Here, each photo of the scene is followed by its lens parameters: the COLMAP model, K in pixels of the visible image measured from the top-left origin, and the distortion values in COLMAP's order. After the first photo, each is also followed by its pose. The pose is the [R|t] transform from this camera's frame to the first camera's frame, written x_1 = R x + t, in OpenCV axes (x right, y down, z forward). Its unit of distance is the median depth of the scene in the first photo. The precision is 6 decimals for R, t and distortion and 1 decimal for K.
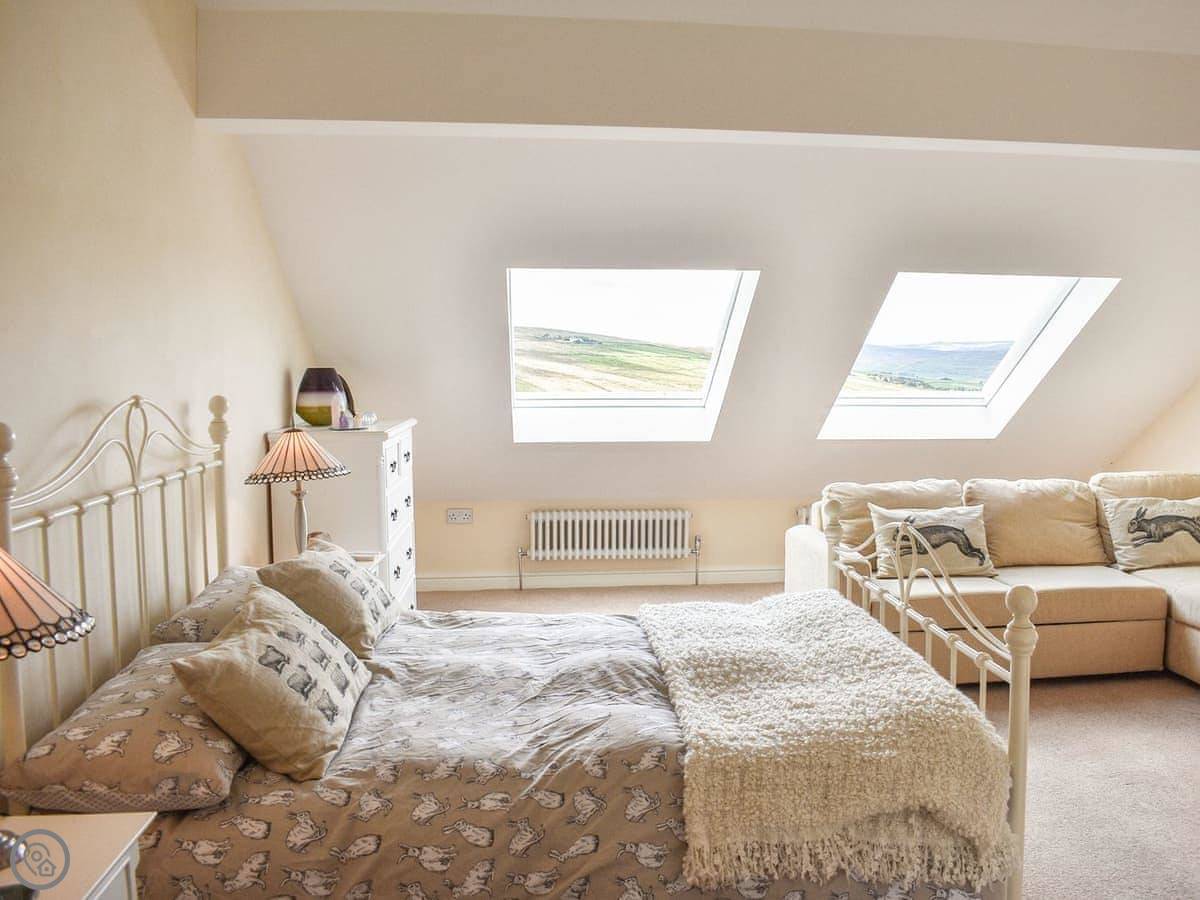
lens RADIAL K [[1118.9, 0, 607.3], [0, 1118.9, 444.4], [0, 0, 1]] dist [-0.099734, 0.018616]
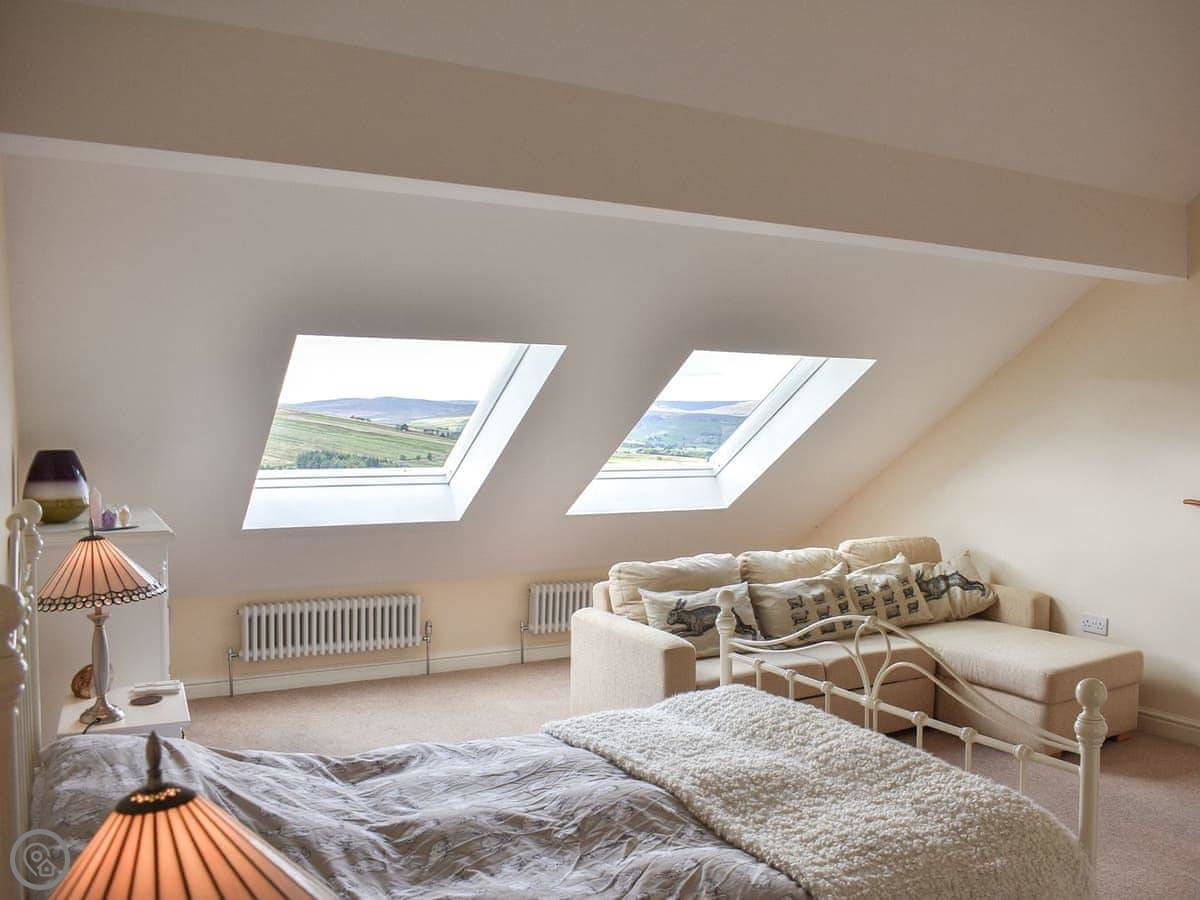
lens RADIAL K [[1118.9, 0, 607.3], [0, 1118.9, 444.4], [0, 0, 1]] dist [-0.099734, 0.018616]
pose [[0.906217, -0.006953, 0.422755, -0.226989], [0.026750, 0.998805, -0.040913, -0.030061], [-0.421965, 0.048385, 0.905320, 0.119970]]
